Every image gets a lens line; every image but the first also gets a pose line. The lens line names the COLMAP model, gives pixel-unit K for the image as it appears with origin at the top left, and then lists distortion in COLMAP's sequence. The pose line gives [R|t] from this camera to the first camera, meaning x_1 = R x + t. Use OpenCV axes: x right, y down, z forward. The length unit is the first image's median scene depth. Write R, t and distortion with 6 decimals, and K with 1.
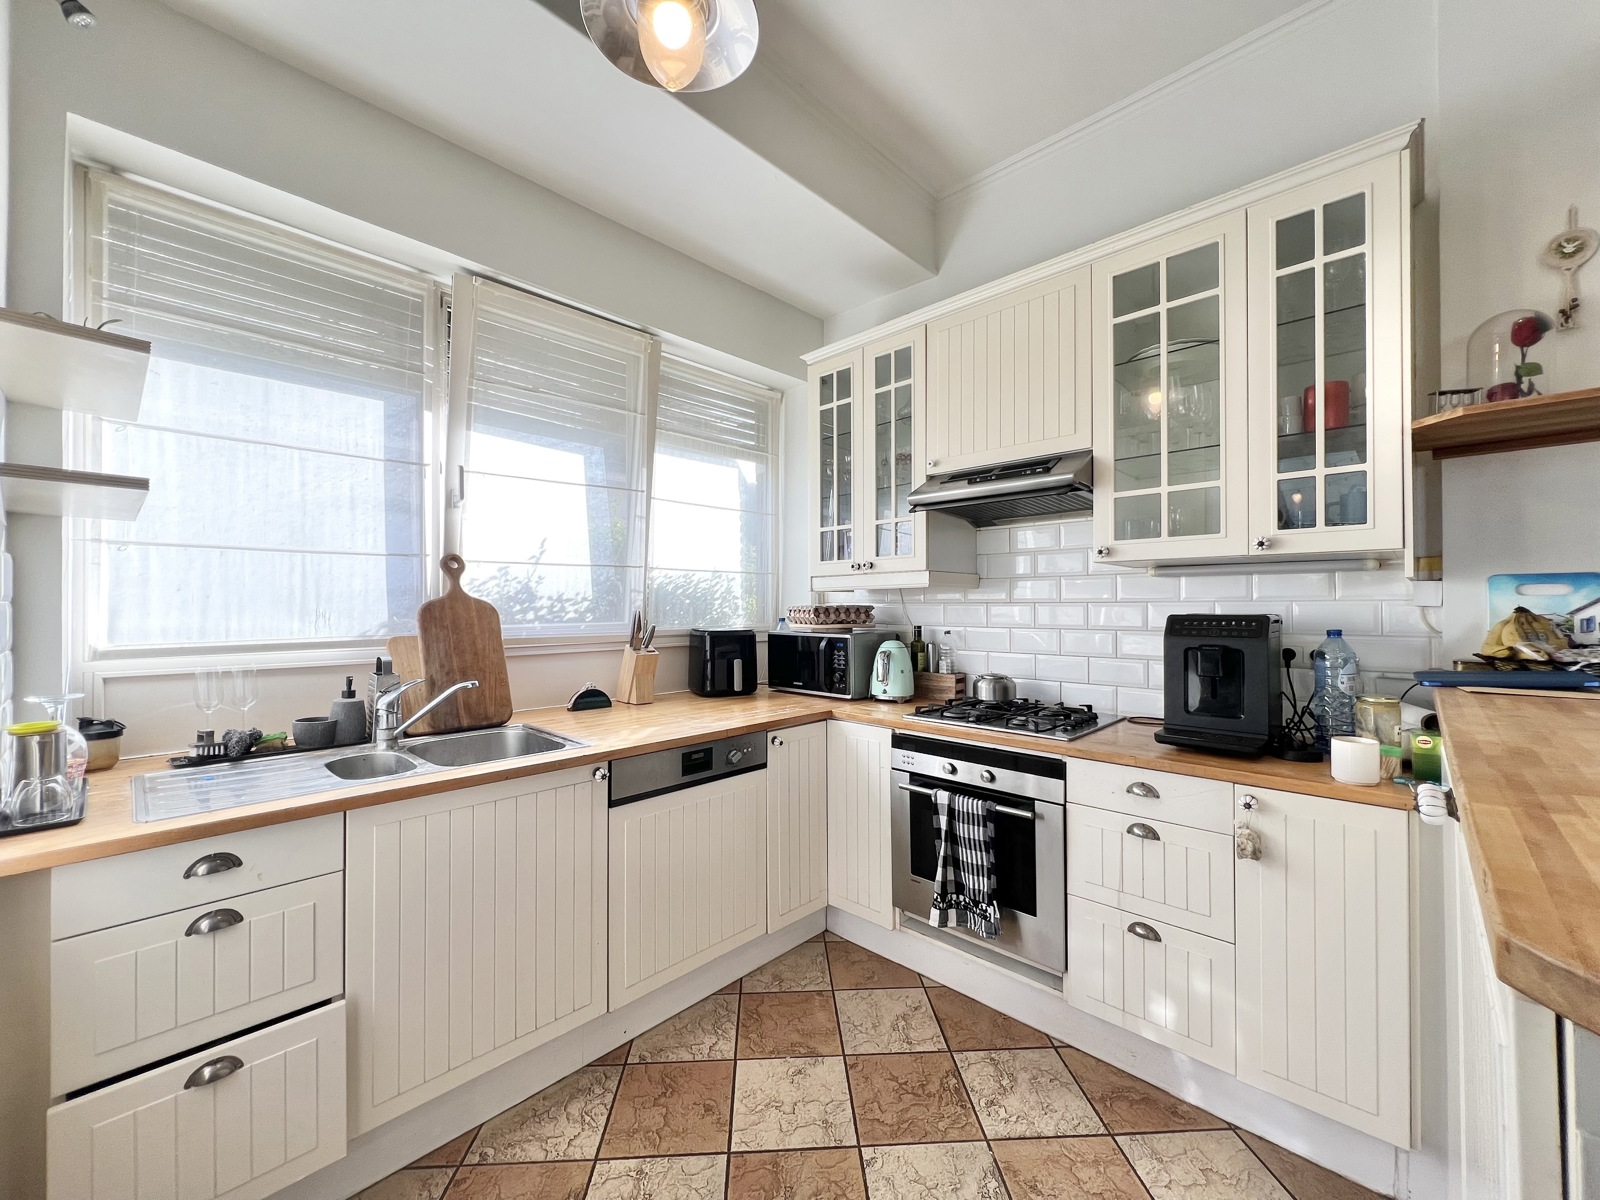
lens RADIAL K [[638.9, 0, 806.9], [0, 638.9, 597.7], [0, 0, 1]] dist [-0.002386, -0.000138]
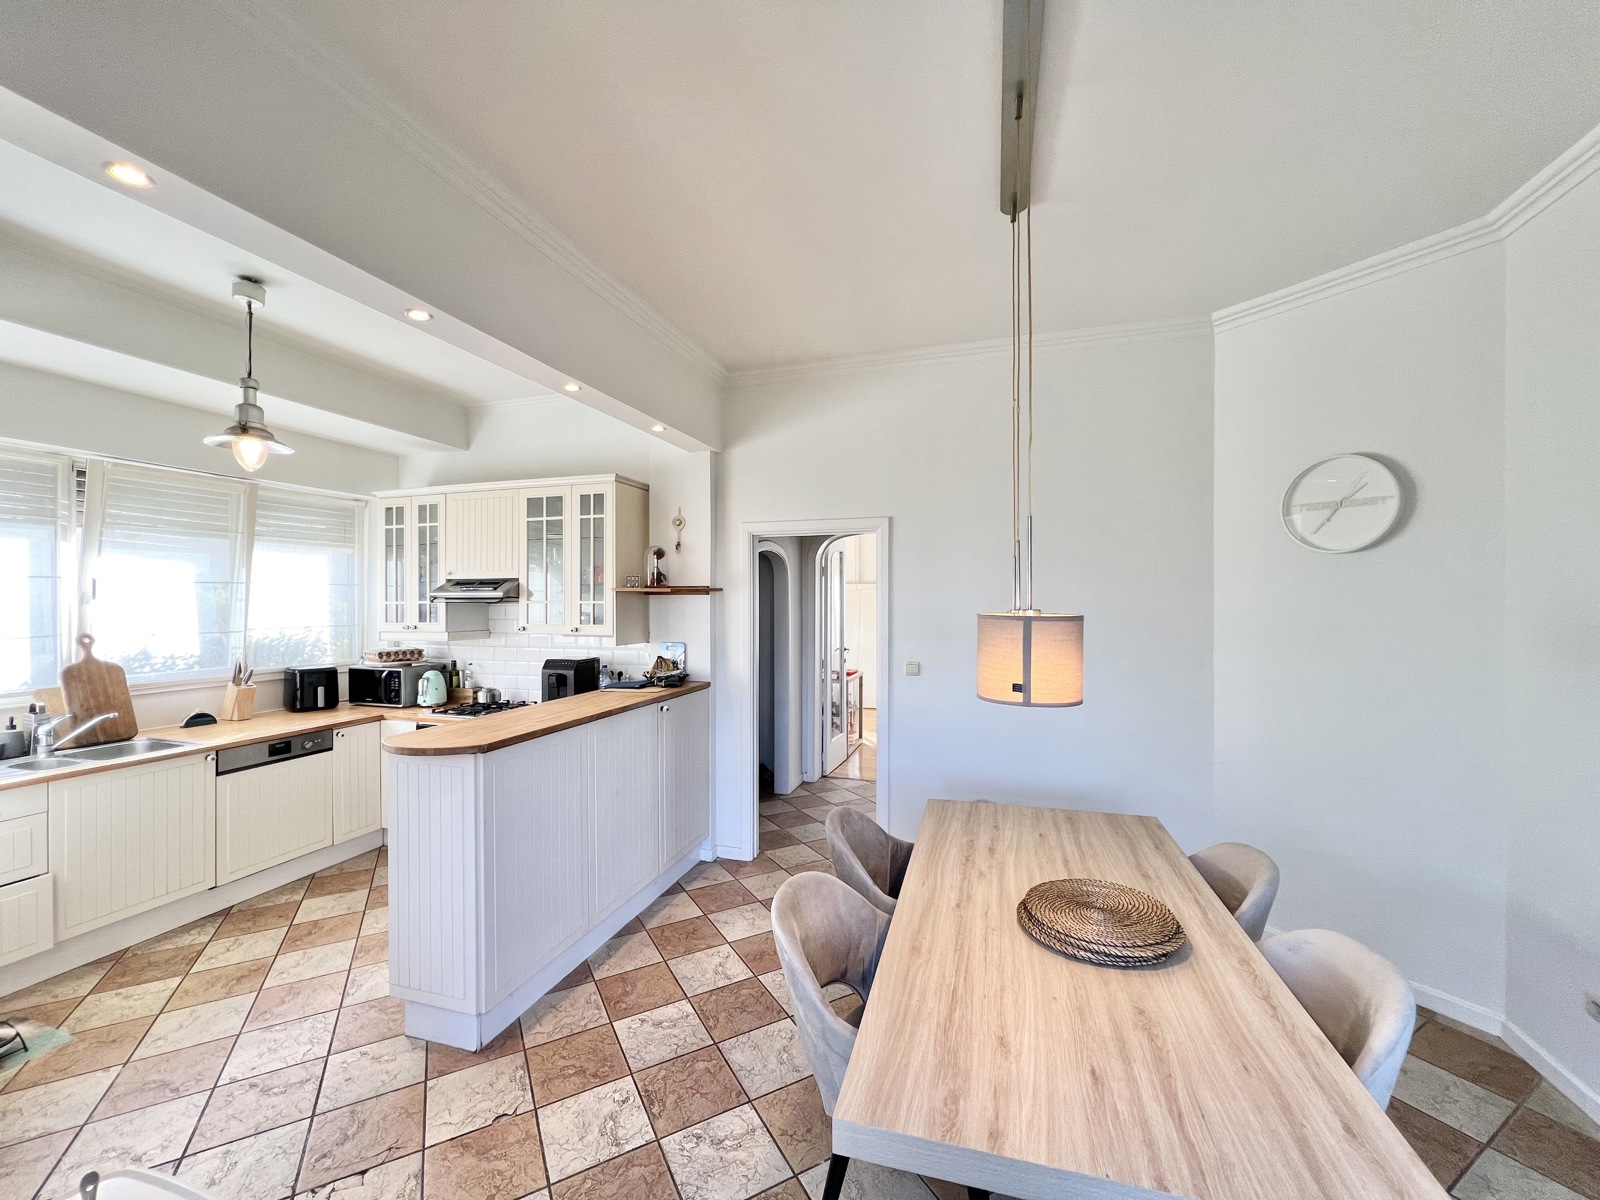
lens RADIAL K [[638.9, 0, 805.5], [0, 638.9, 600.4], [0, 0, 1]] dist [-0.002386, -0.000138]
pose [[0.898098, -0.000526, 0.439795, 0.319707], [-0.003512, 0.999959, 0.008367, -0.157060], [-0.439782, -0.009059, 0.898059, -1.091847]]
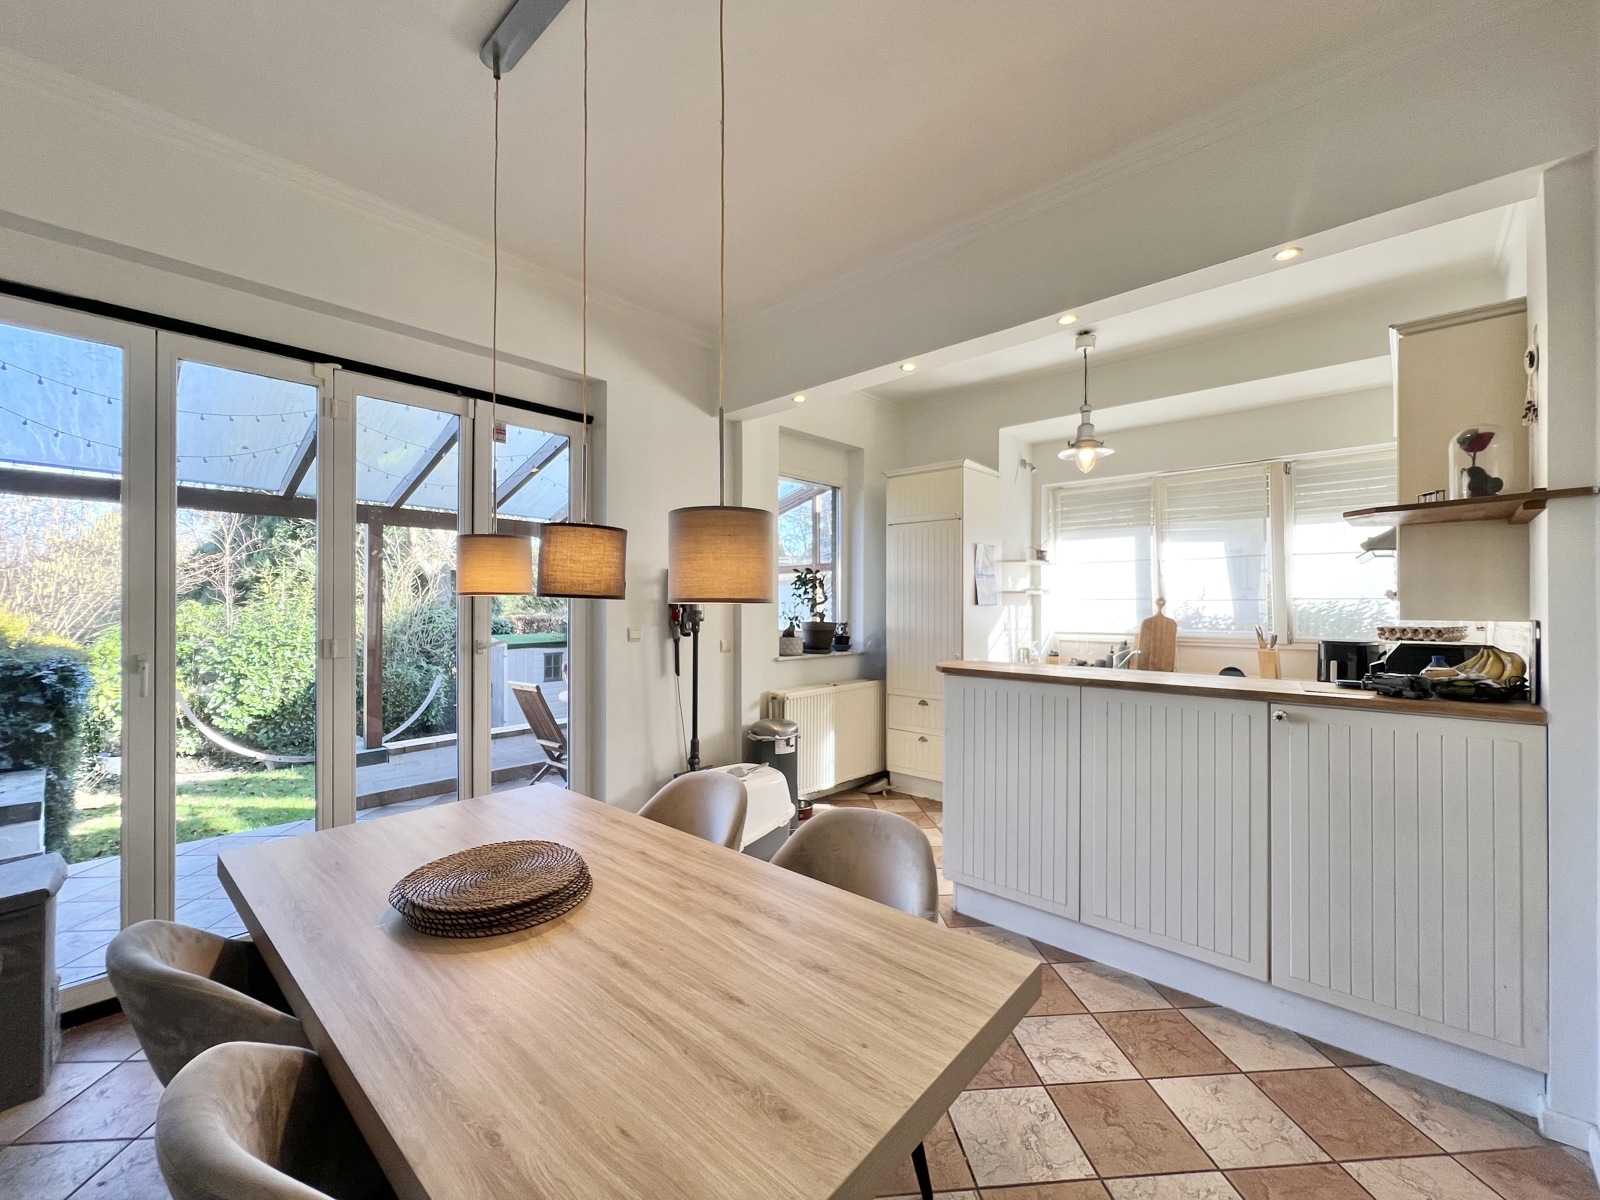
lens RADIAL K [[638.9, 0, 799.5], [0, 638.9, 602.0], [0, 0, 1]] dist [-0.002386, -0.000138]
pose [[0.022252, -0.000210, -0.999752, 1.557720], [0.009374, 0.999956, -0.000001, -0.058977], [0.999708, -0.009371, 0.022253, -0.310295]]
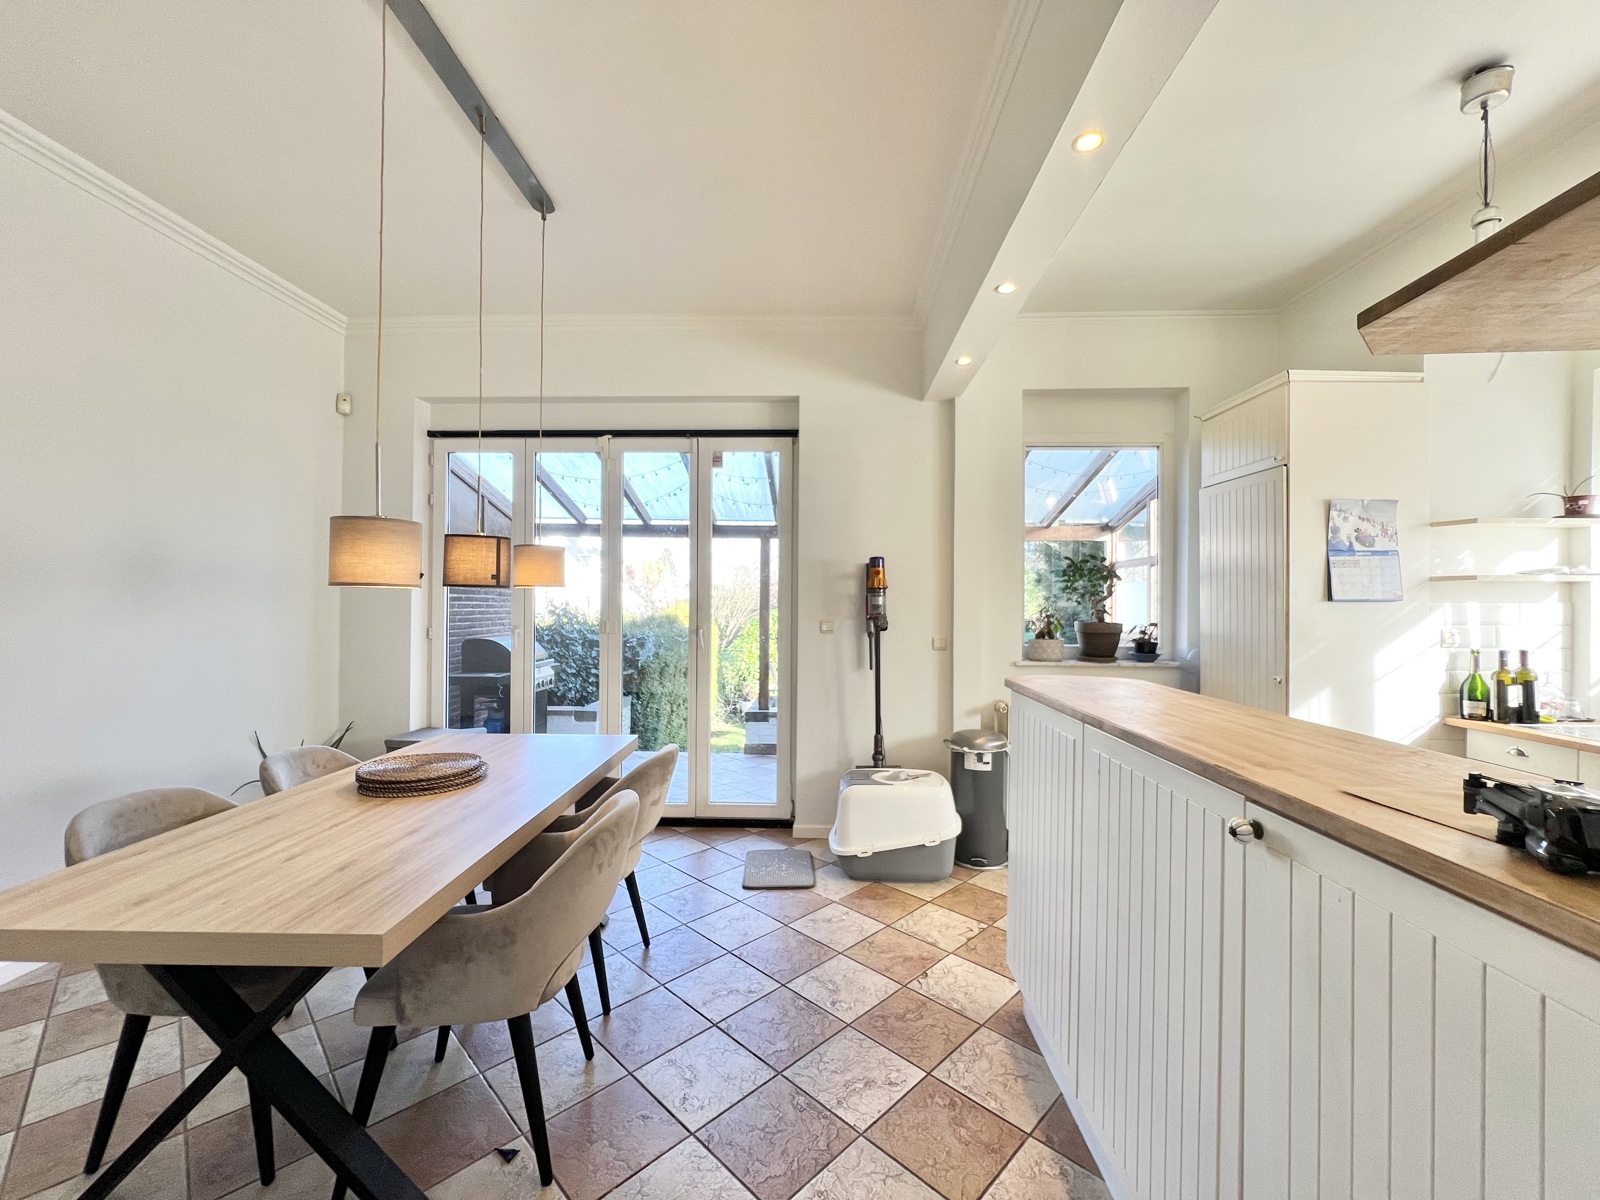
lens RADIAL K [[638.9, 0, 808.5], [0, 638.9, 604.5], [0, 0, 1]] dist [-0.002386, -0.000138]
pose [[-0.737358, -0.001931, -0.675500, 1.152457], [0.002144, 0.999984, -0.005198, -0.032633], [0.675499, -0.005281, -0.737342, 0.492246]]
